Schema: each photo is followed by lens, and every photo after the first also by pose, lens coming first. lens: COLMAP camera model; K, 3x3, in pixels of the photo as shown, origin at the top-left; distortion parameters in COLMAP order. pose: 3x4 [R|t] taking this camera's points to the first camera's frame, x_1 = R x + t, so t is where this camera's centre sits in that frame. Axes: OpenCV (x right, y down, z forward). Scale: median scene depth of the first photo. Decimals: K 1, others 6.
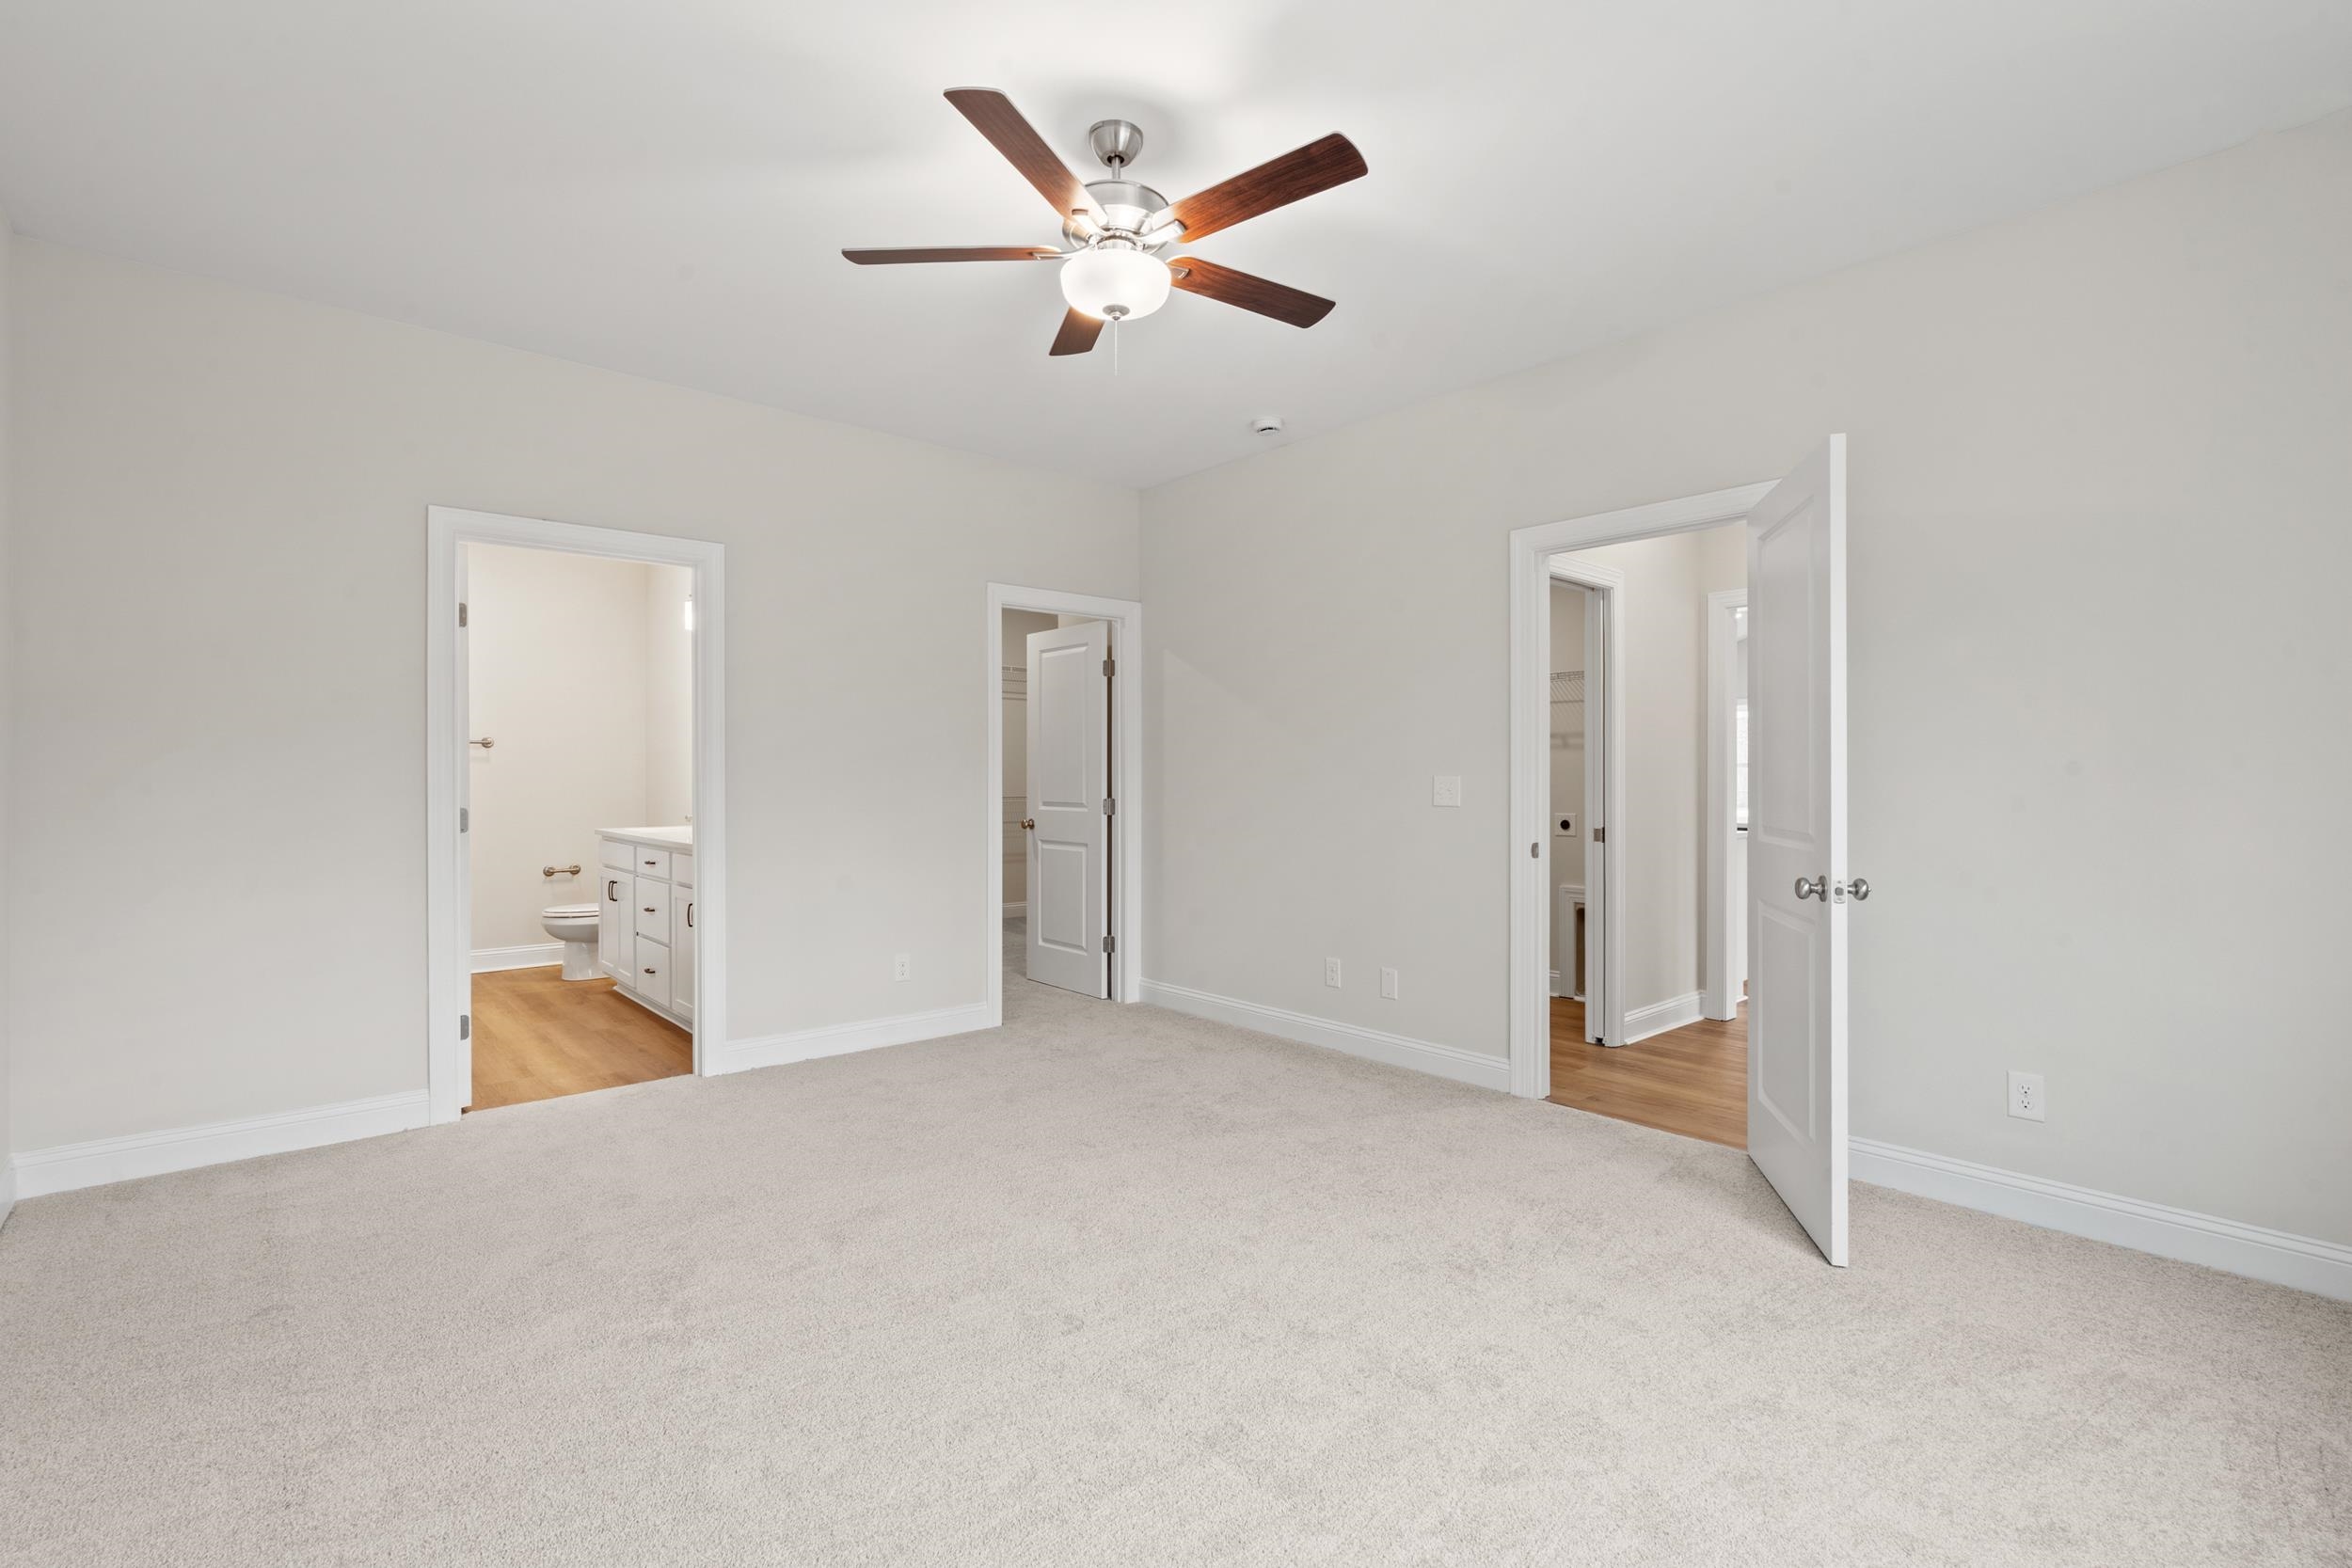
lens RADIAL K [[1063.1, 0, 1176.0], [0, 1063.1, 784.0], [0, 0, 1]] dist [0.001357, 0.000335]
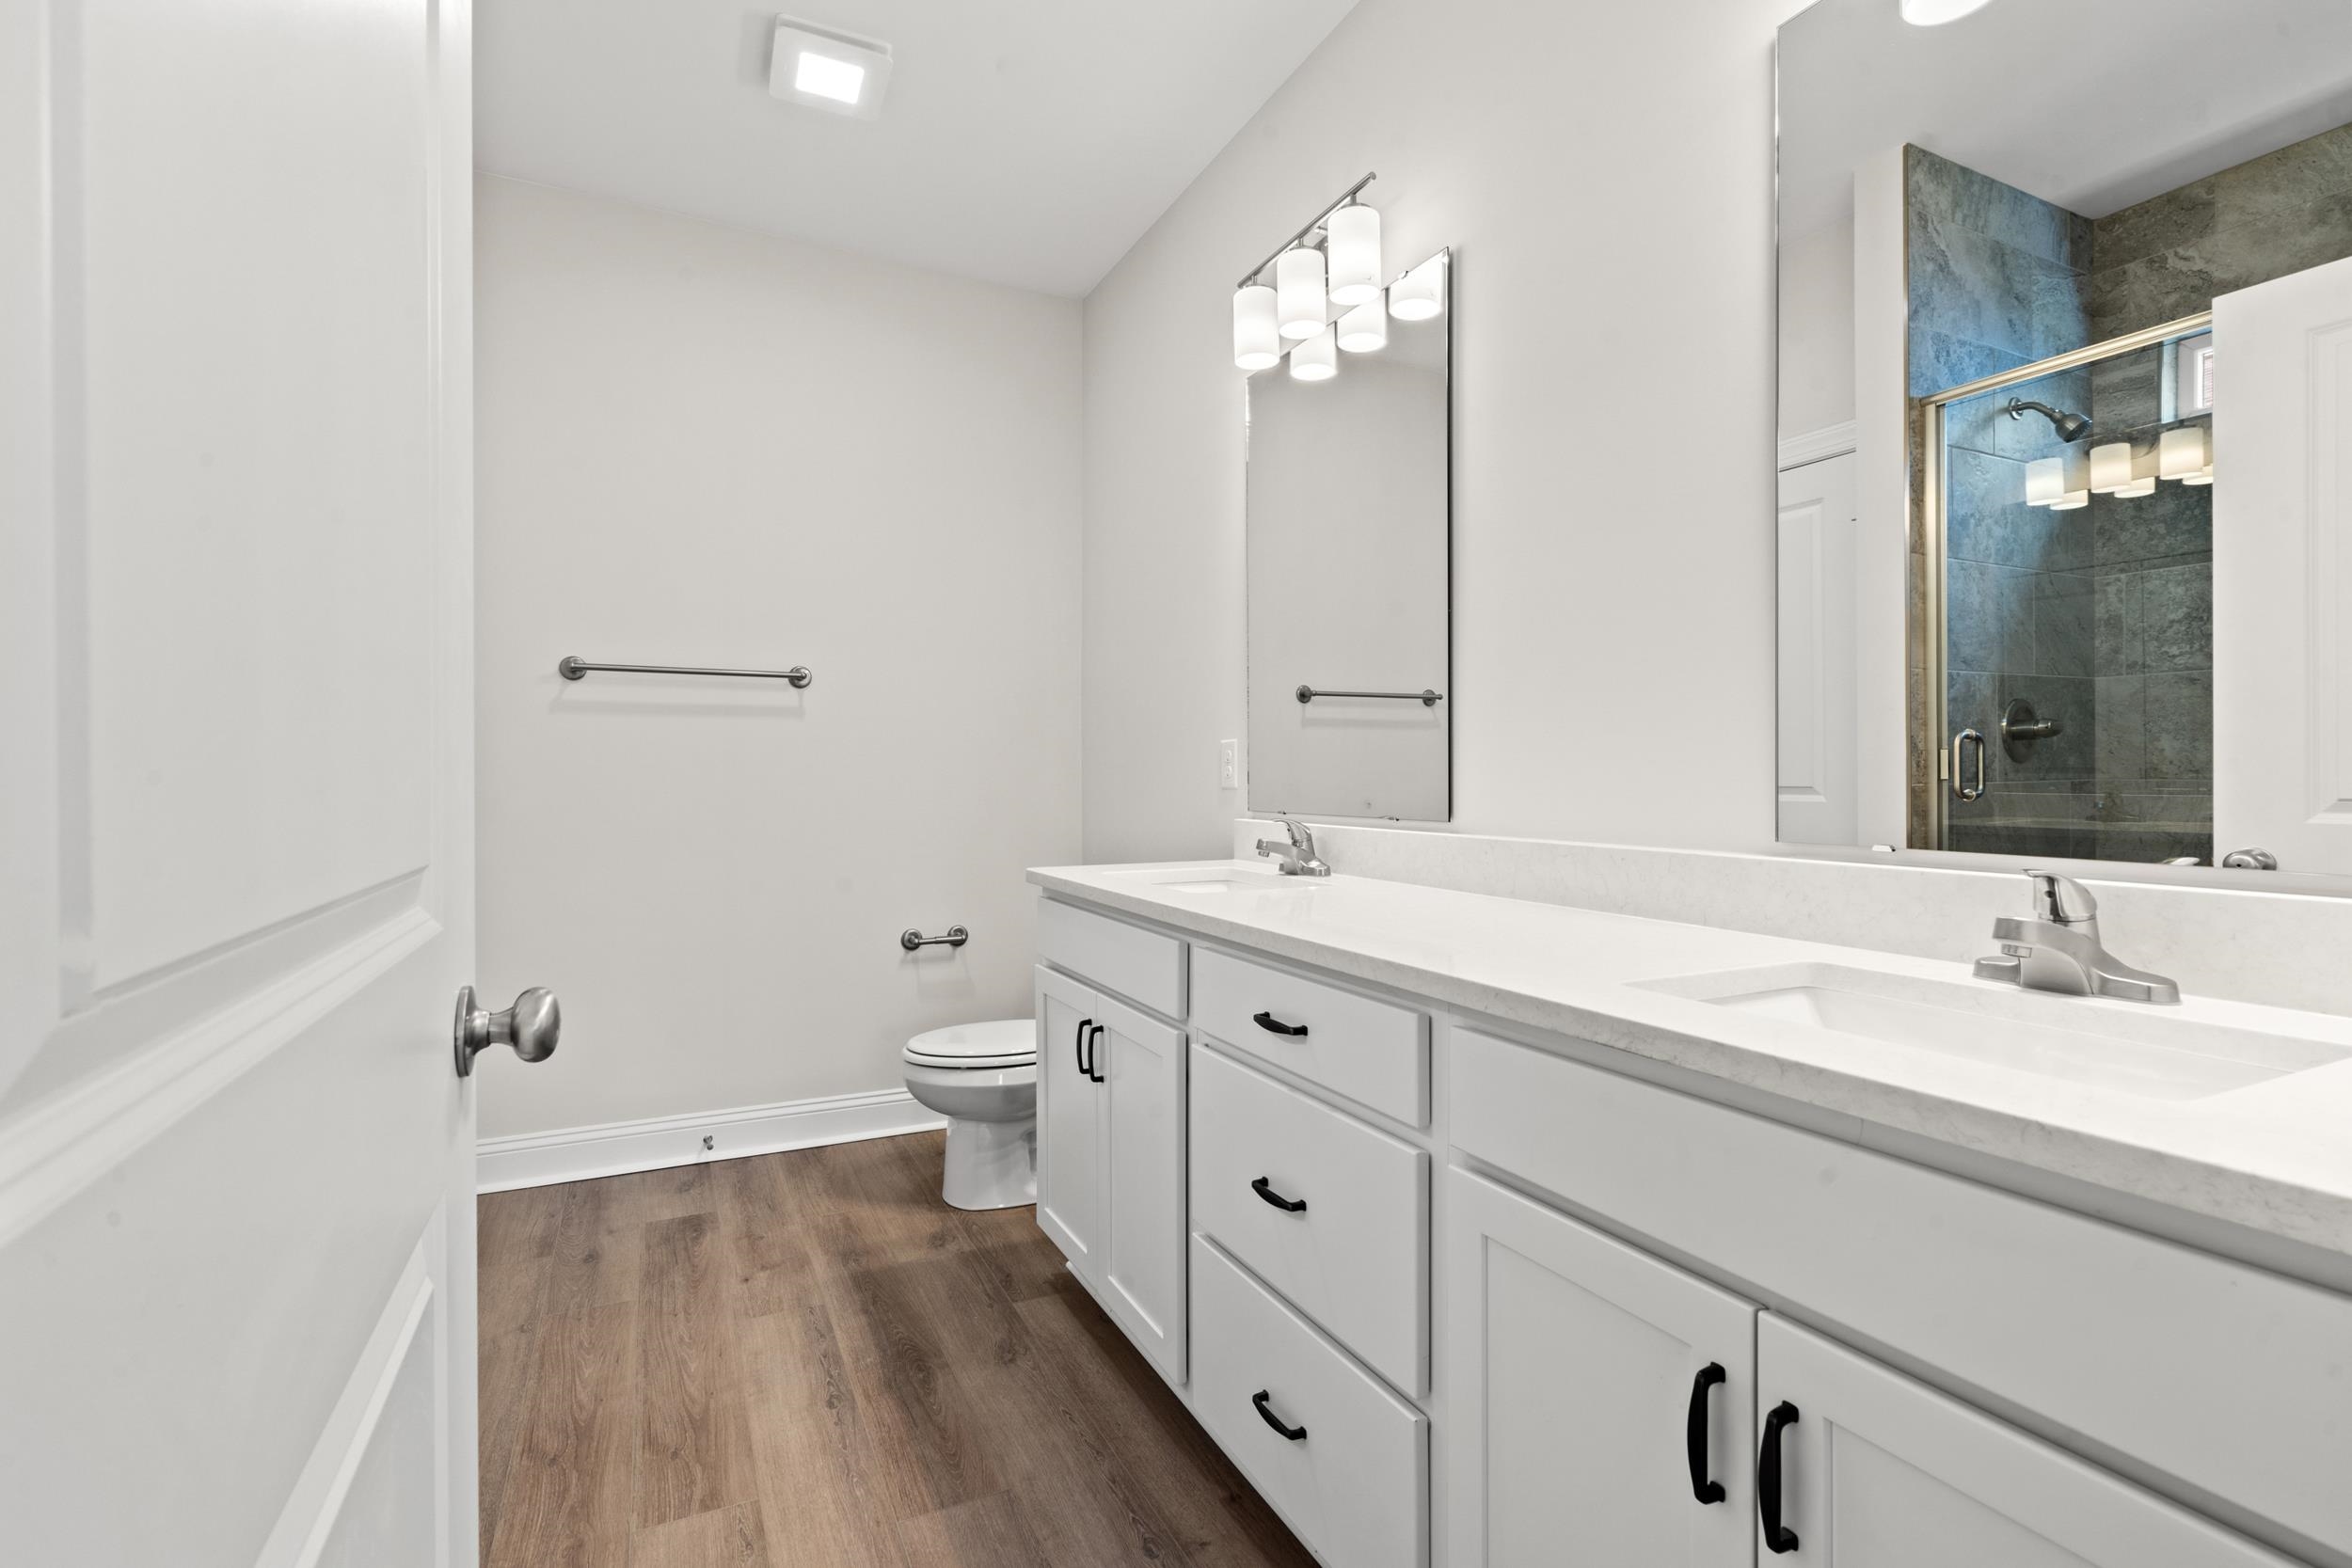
lens RADIAL K [[1063.1, 0, 1176.0], [0, 1063.1, 784.0], [0, 0, 1]] dist [0.001357, 0.000335]
pose [[0.965713, -0.004104, -0.259580, -0.370766], [0.004150, 0.999991, -0.000372, 0.009755], [0.259579, -0.000718, 0.965722, 0.599892]]
